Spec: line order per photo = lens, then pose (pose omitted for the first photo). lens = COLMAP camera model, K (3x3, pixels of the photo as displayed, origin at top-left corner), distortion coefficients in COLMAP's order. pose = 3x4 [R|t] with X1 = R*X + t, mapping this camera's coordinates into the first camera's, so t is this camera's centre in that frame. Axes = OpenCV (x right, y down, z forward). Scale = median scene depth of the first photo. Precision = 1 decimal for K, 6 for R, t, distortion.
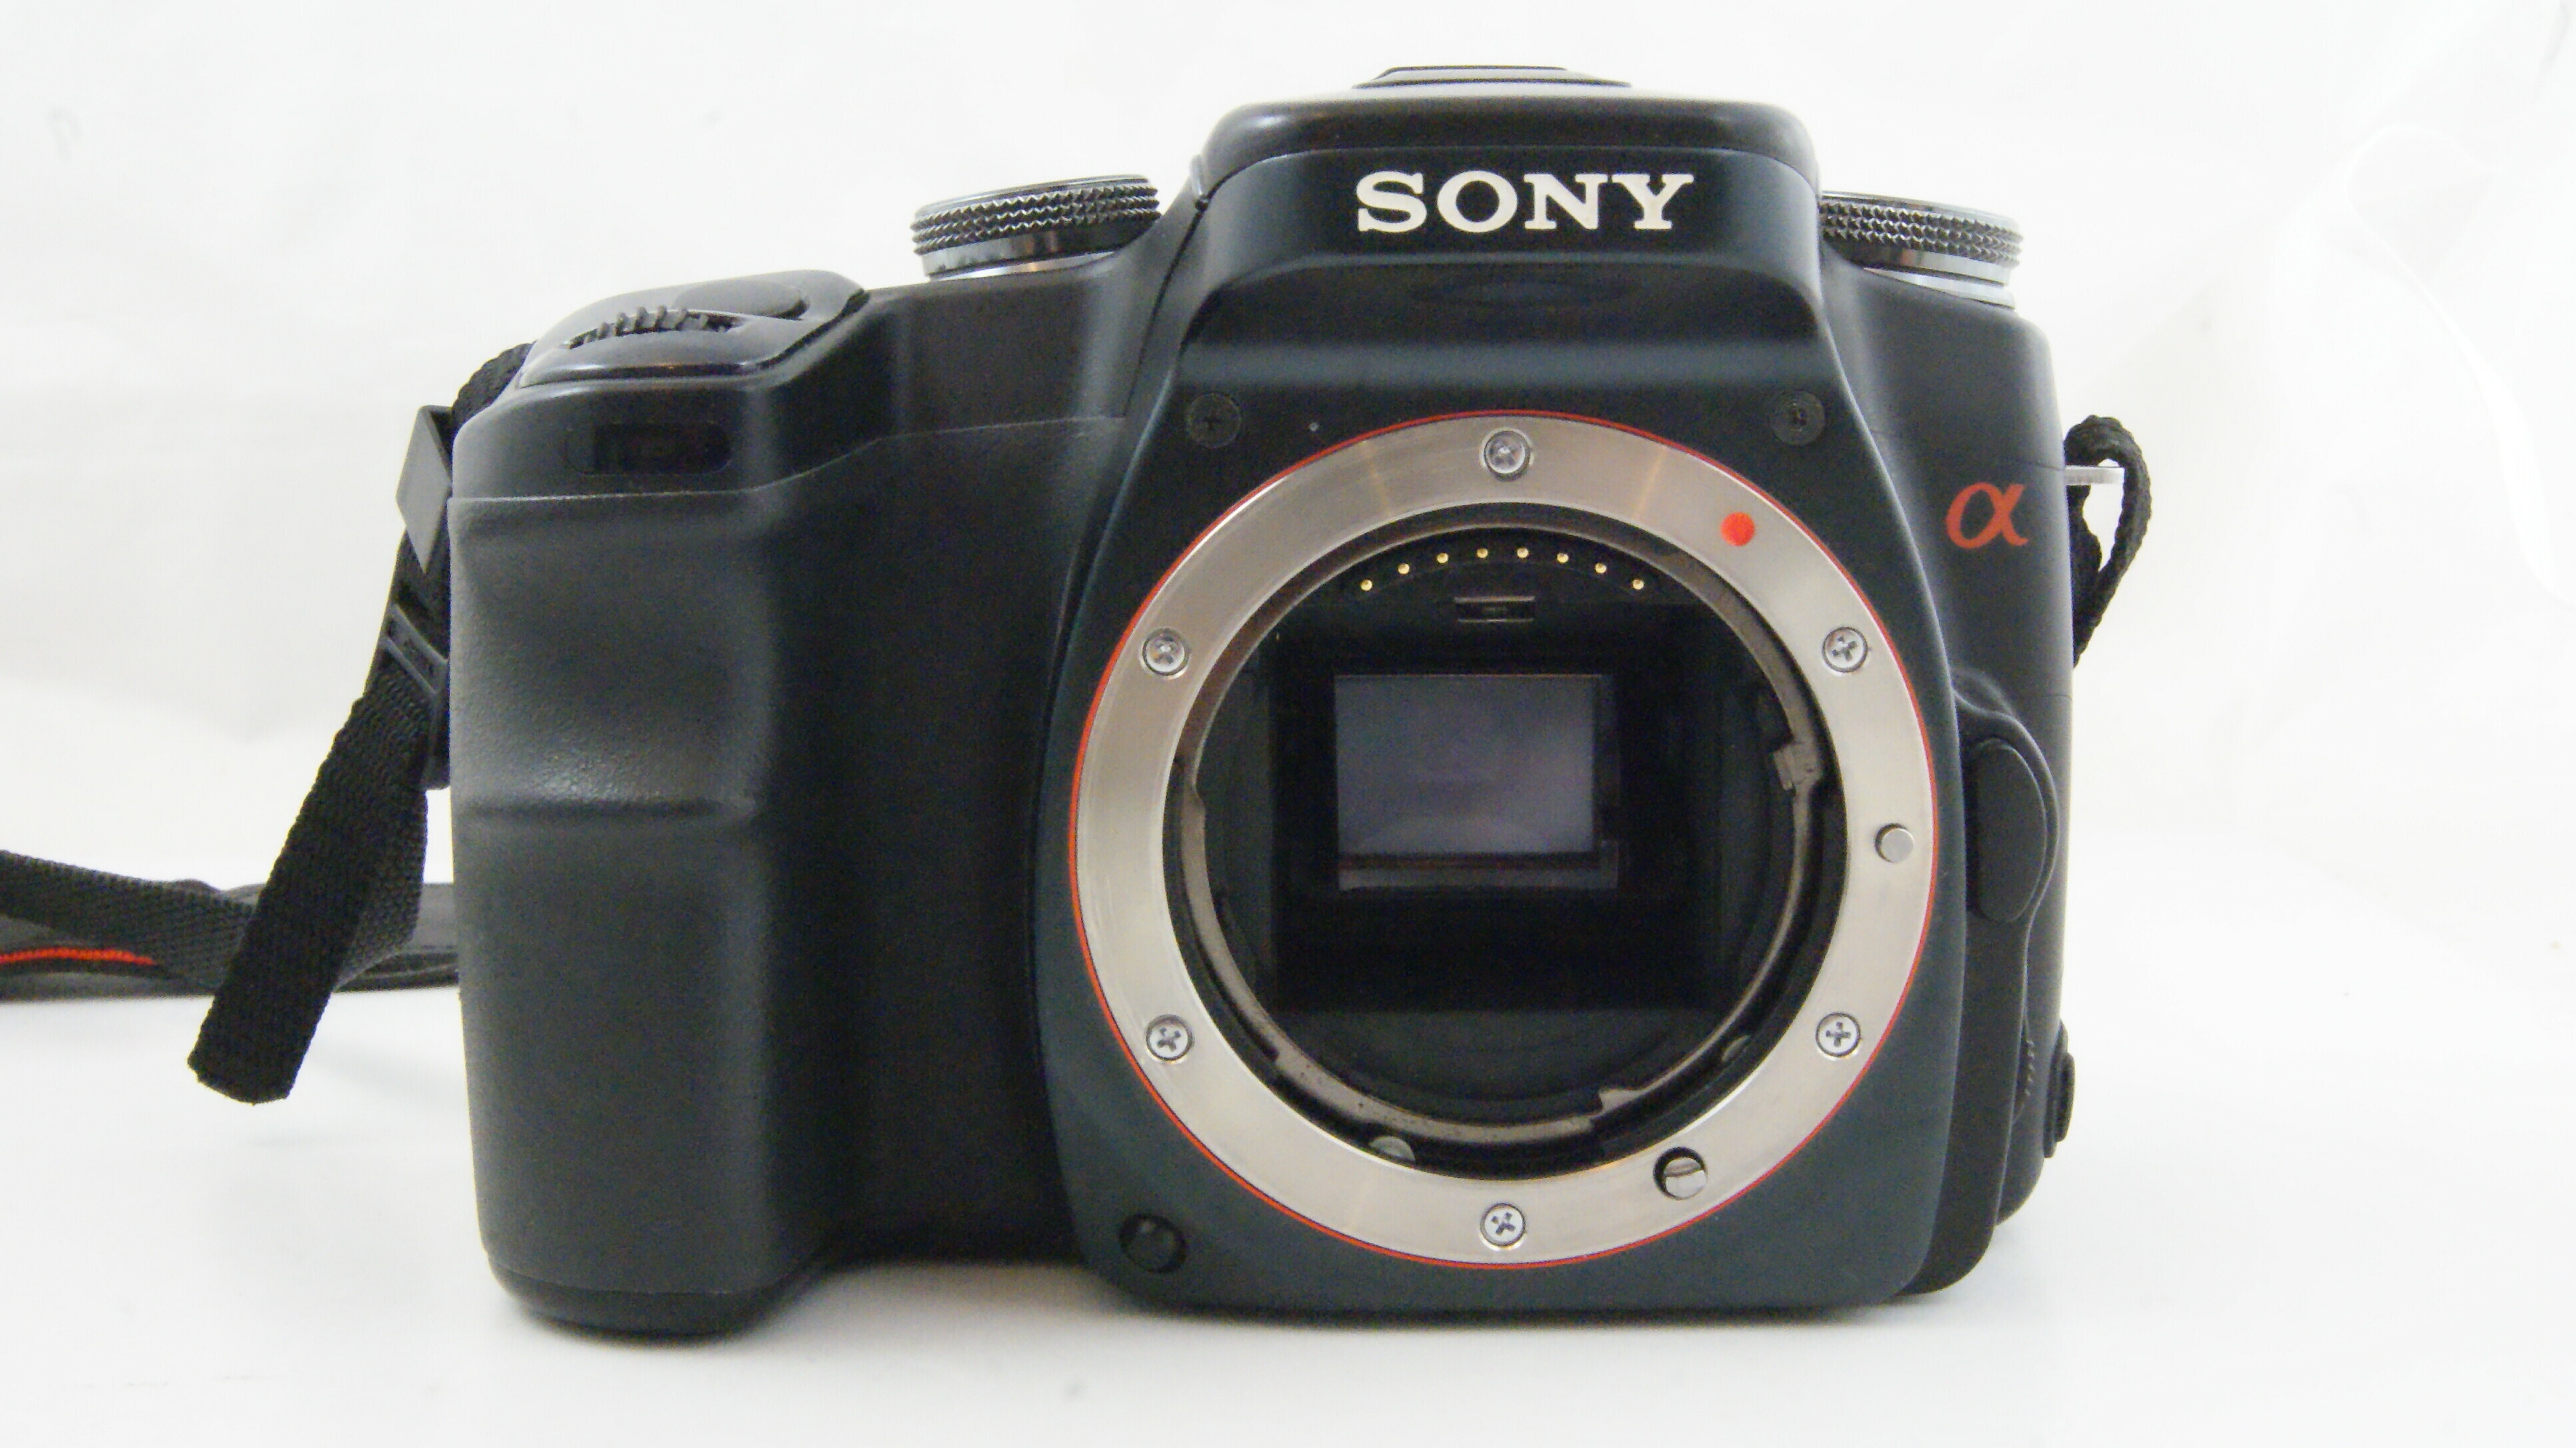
lens RADIAL K [[3172.1, 0, 1286.6], [0, 3172.1, 768.0], [0, 0, 1]] dist [-0.013131, -0.006595]
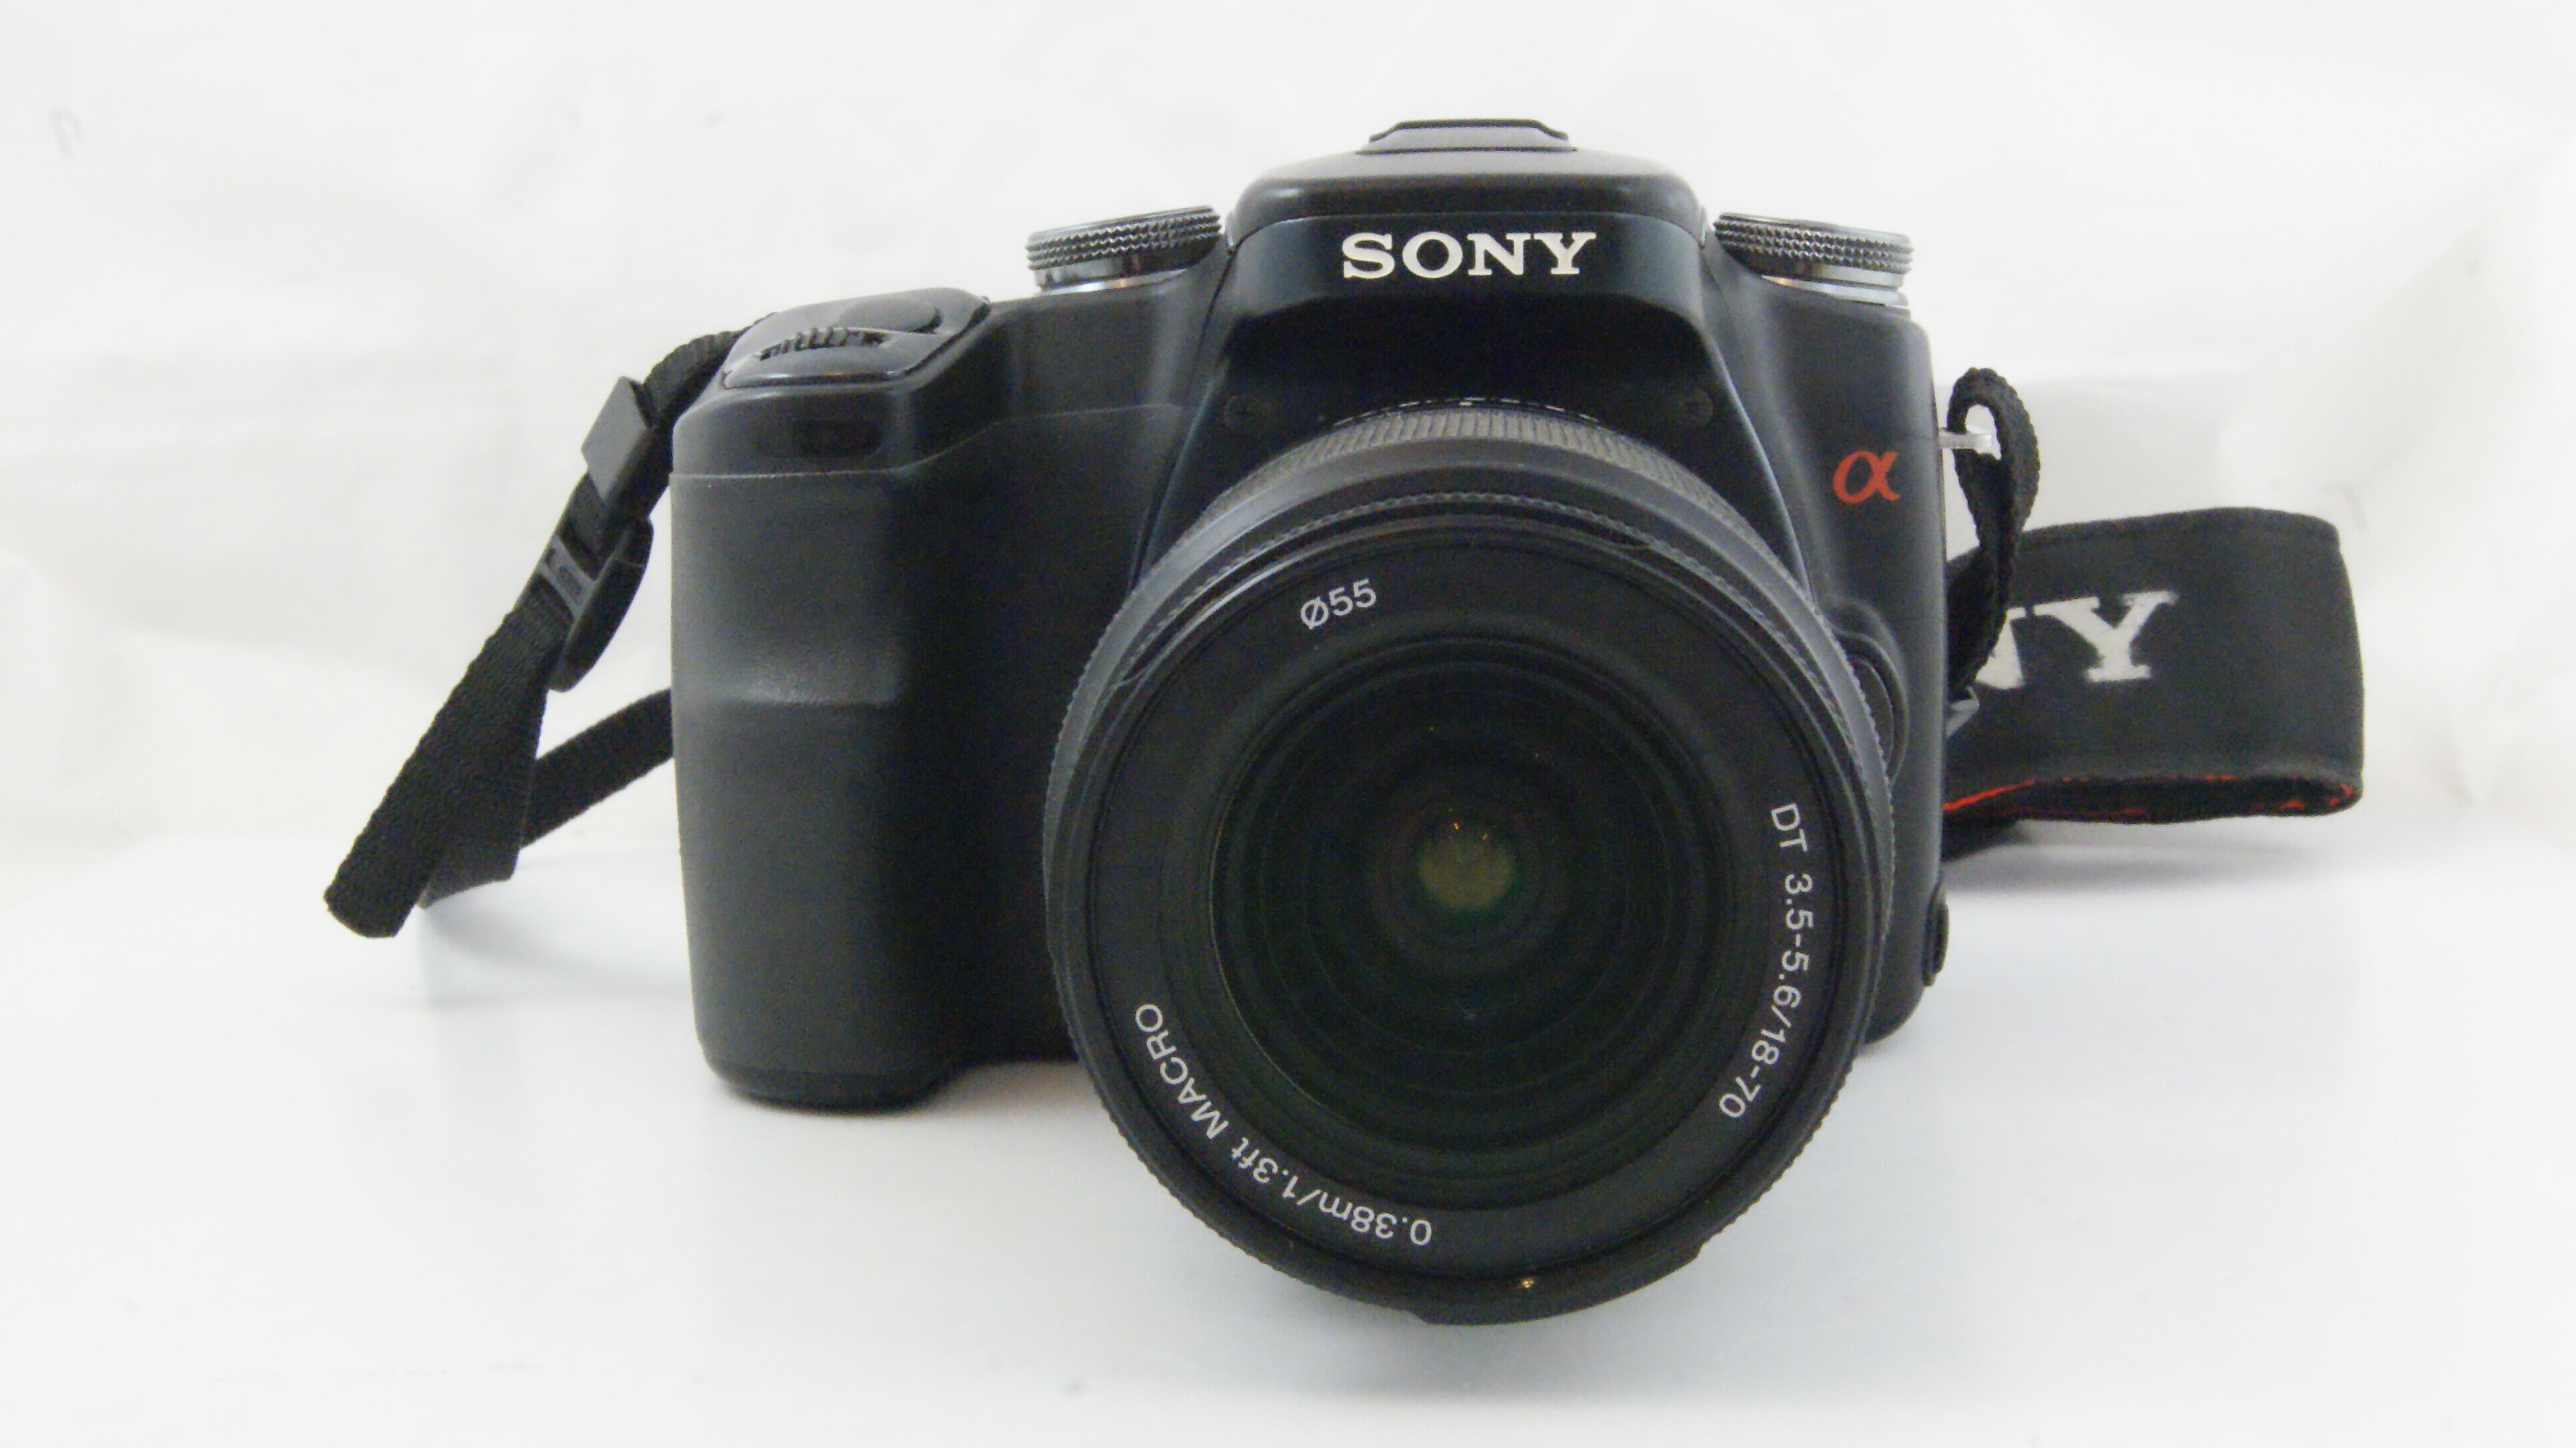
lens RADIAL K [[3476.2, 0, 1288.0], [0, 3476.2, 724.0], [0, 0, 1]] dist [0.004697, 0.000843]
pose [[0.997672, 0.000519, -0.068194, 0.090774], [0.000935, 0.999773, 0.021291, -0.011428], [0.068190, -0.021305, 0.997445, -0.428021]]
